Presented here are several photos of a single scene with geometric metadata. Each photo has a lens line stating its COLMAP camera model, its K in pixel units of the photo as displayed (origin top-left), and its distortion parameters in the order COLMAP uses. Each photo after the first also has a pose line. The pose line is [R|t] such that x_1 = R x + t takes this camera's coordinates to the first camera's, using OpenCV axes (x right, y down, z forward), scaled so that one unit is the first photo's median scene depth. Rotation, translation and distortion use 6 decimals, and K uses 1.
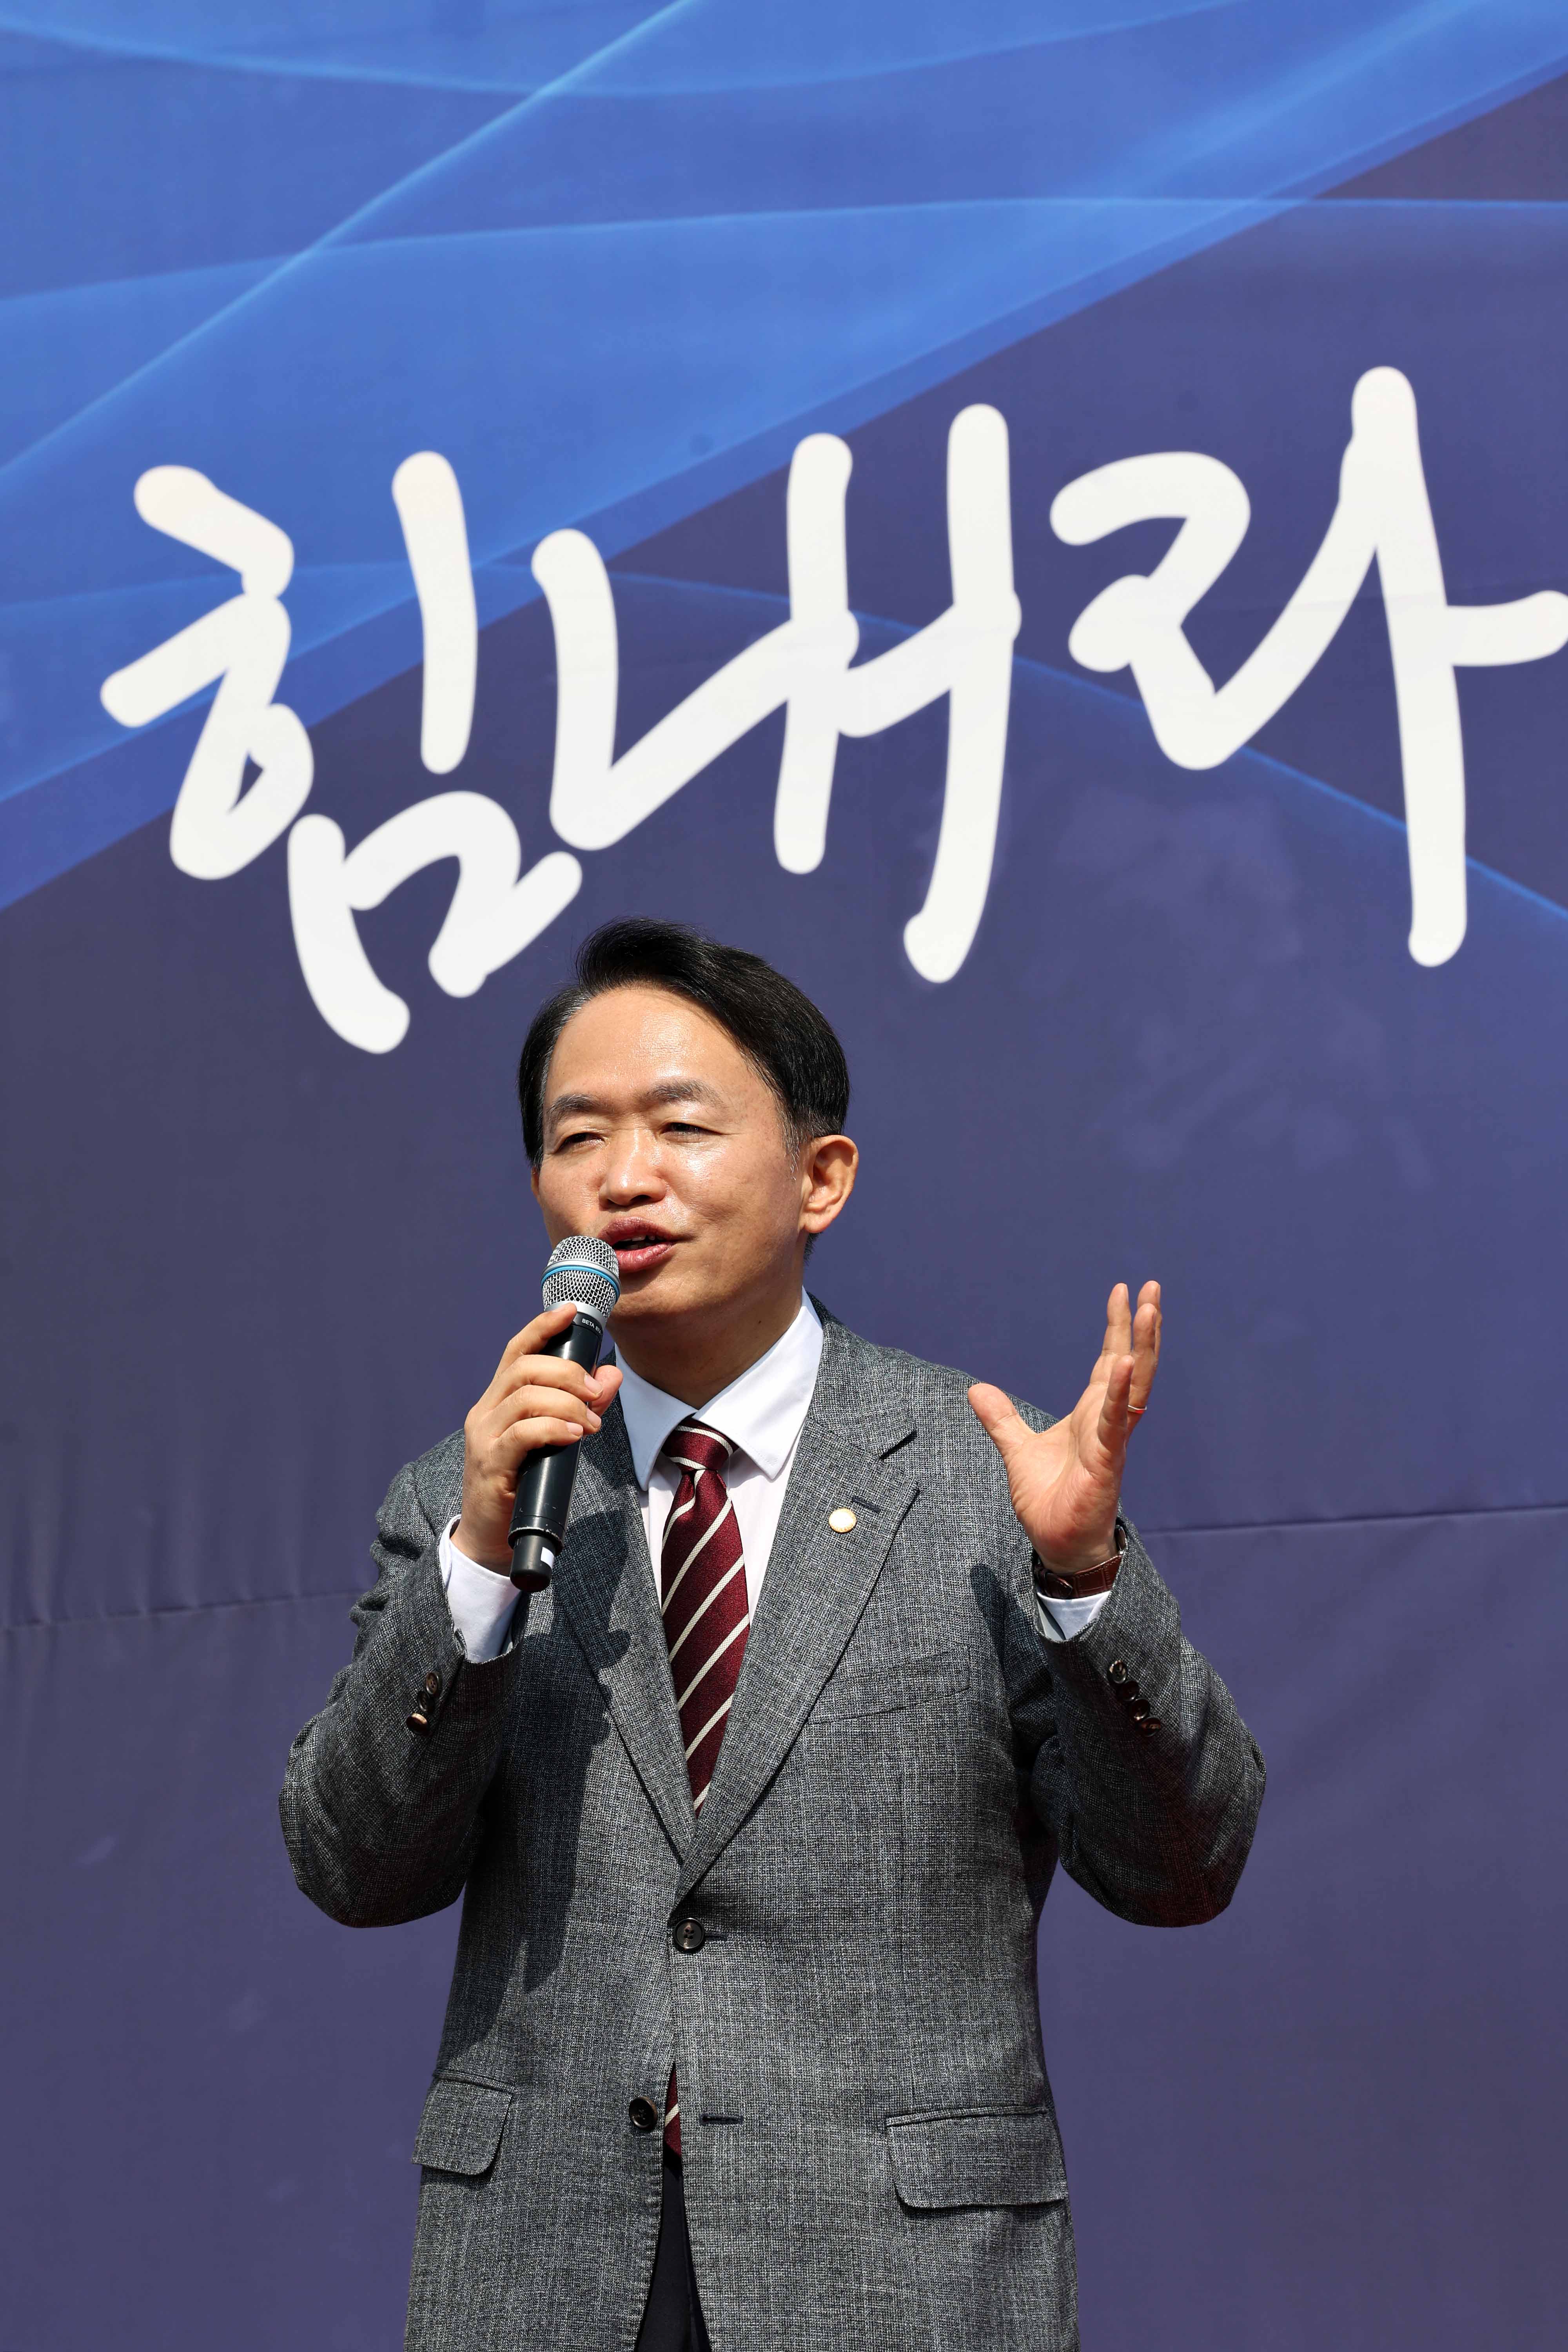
lens RADIAL K [[11030.4, 0, 992.6], [0, 11030.4, 1317.4], [0, 0, 1]] dist [1.564061, -46.813897]
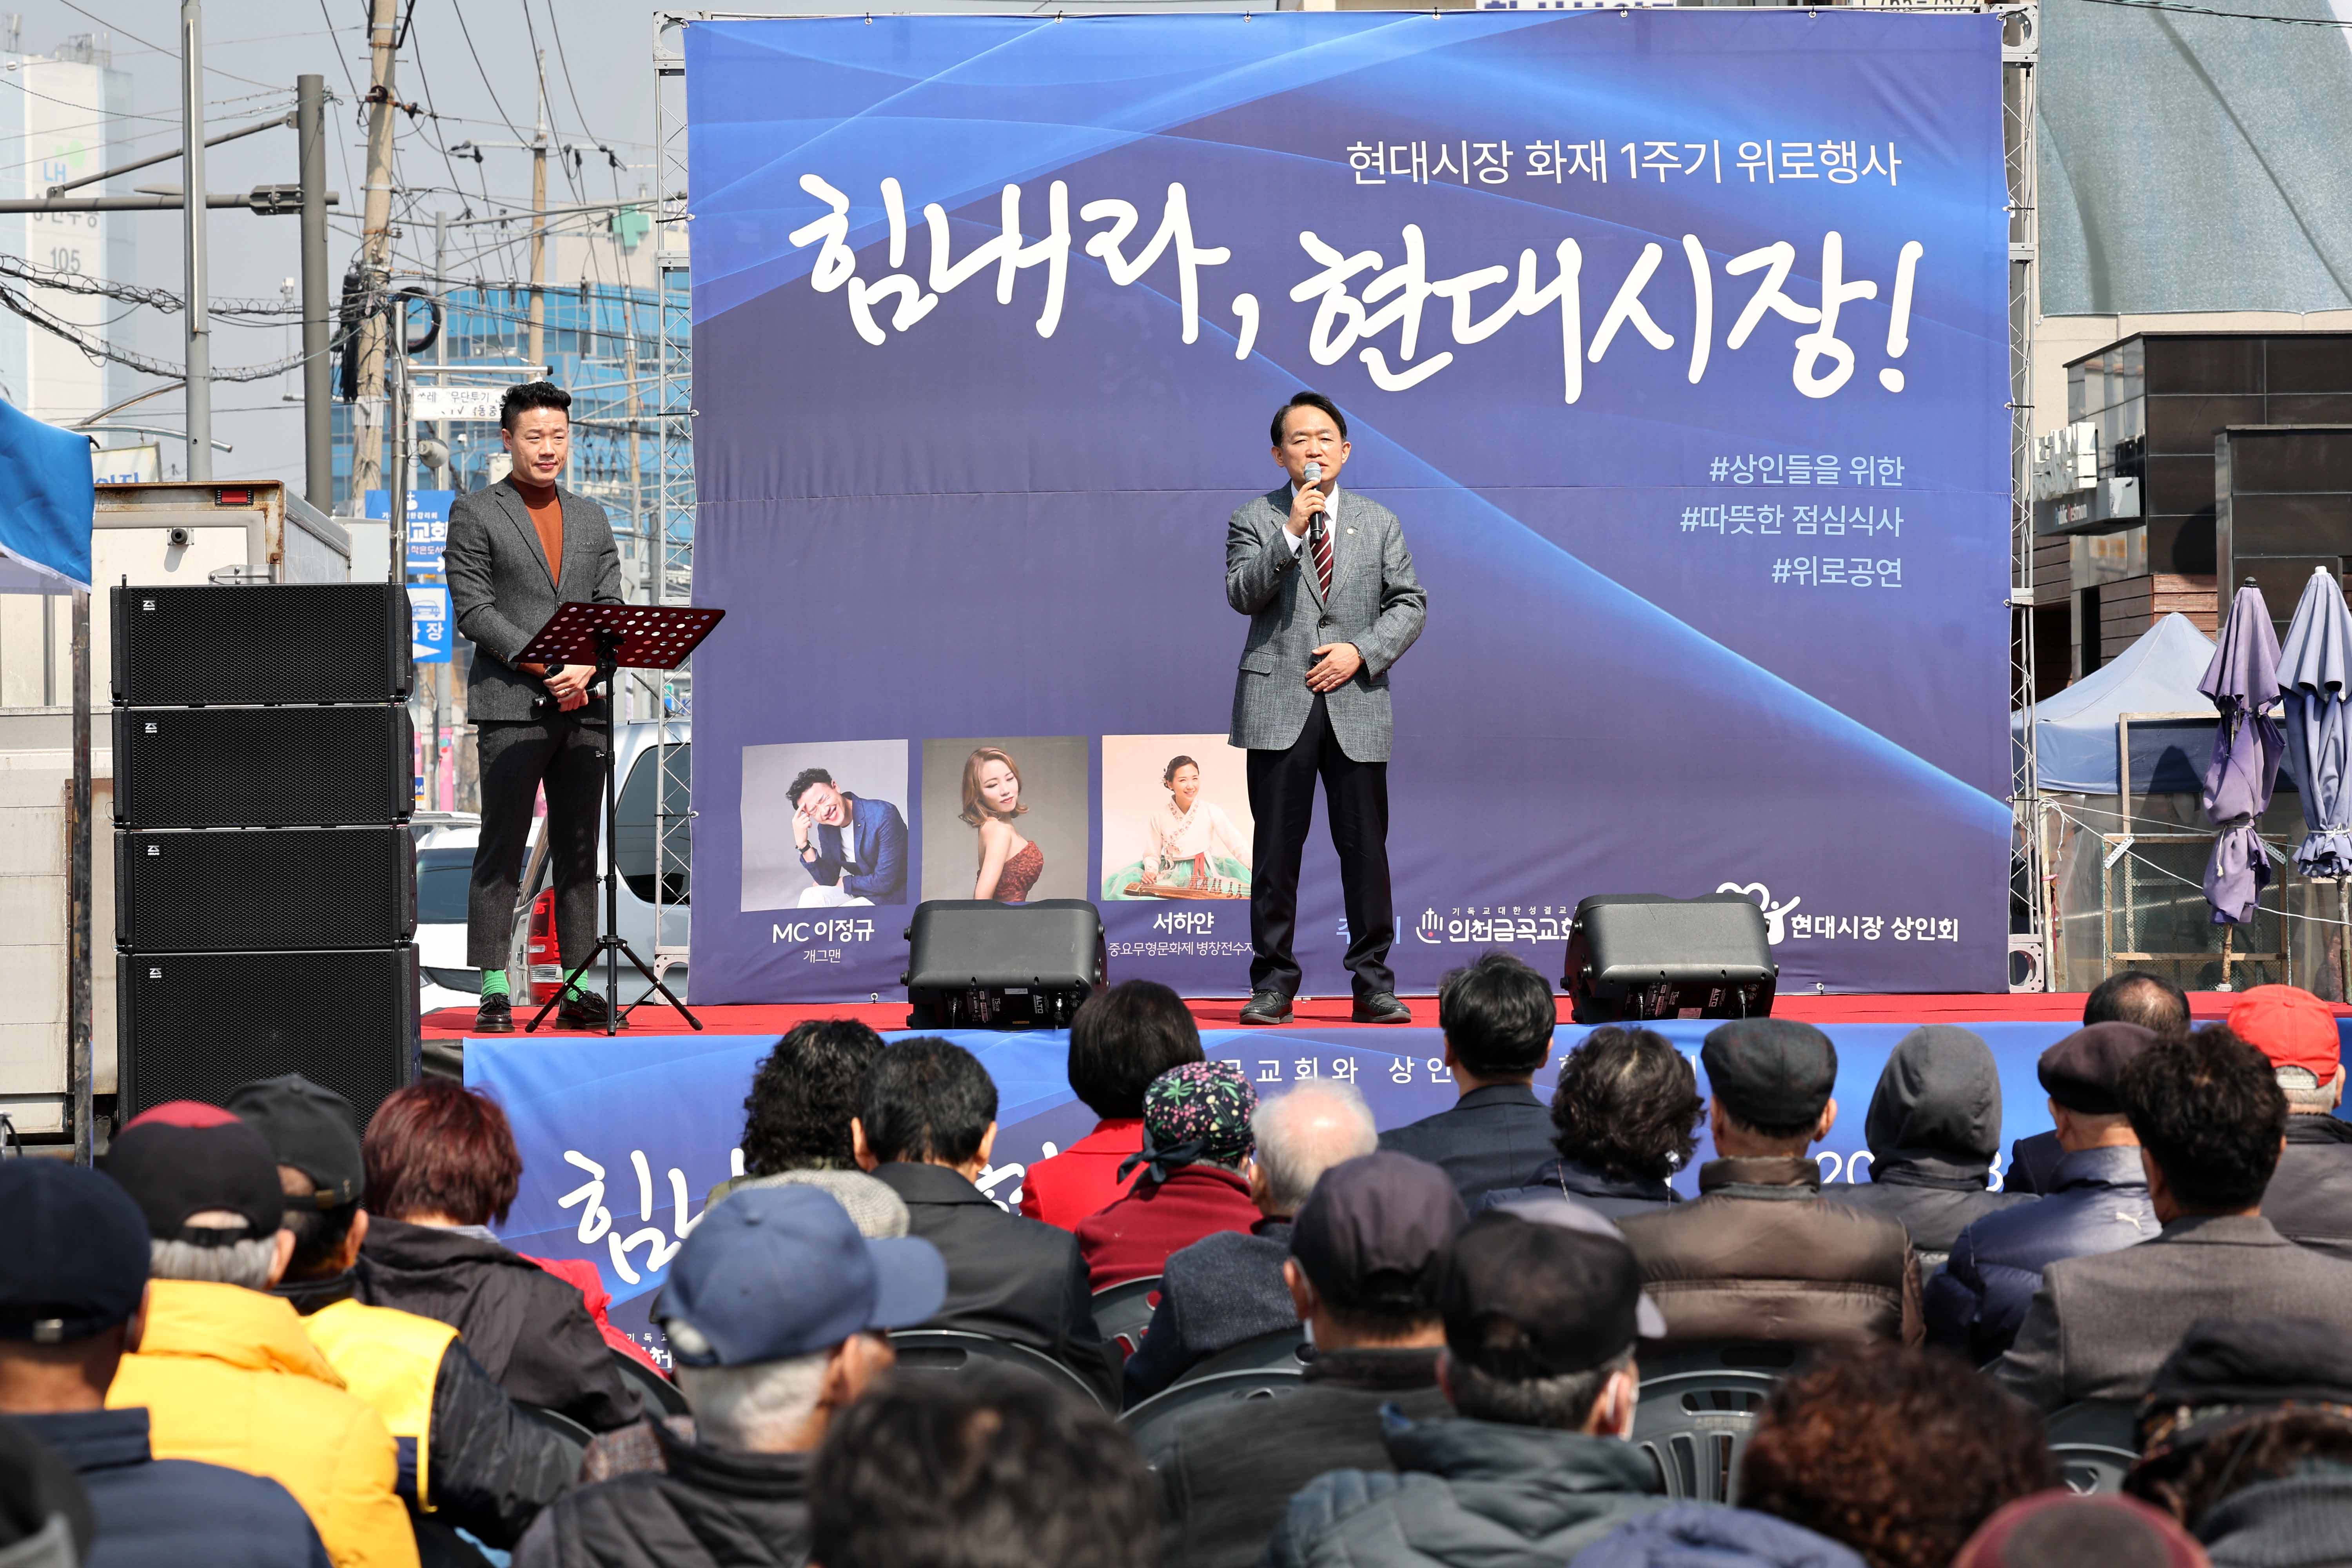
lens RADIAL K [[6357.2, 0, 1175.9], [0, 6357.2, 713.8], [0, 0, 1]] dist [0.153496, -0.220773]
pose [[0.905004, 0.022596, 0.424803, -0.843811], [-0.064917, 0.994229, 0.085414, -0.087858], [-0.420422, -0.104876, 0.901247, -0.915469]]
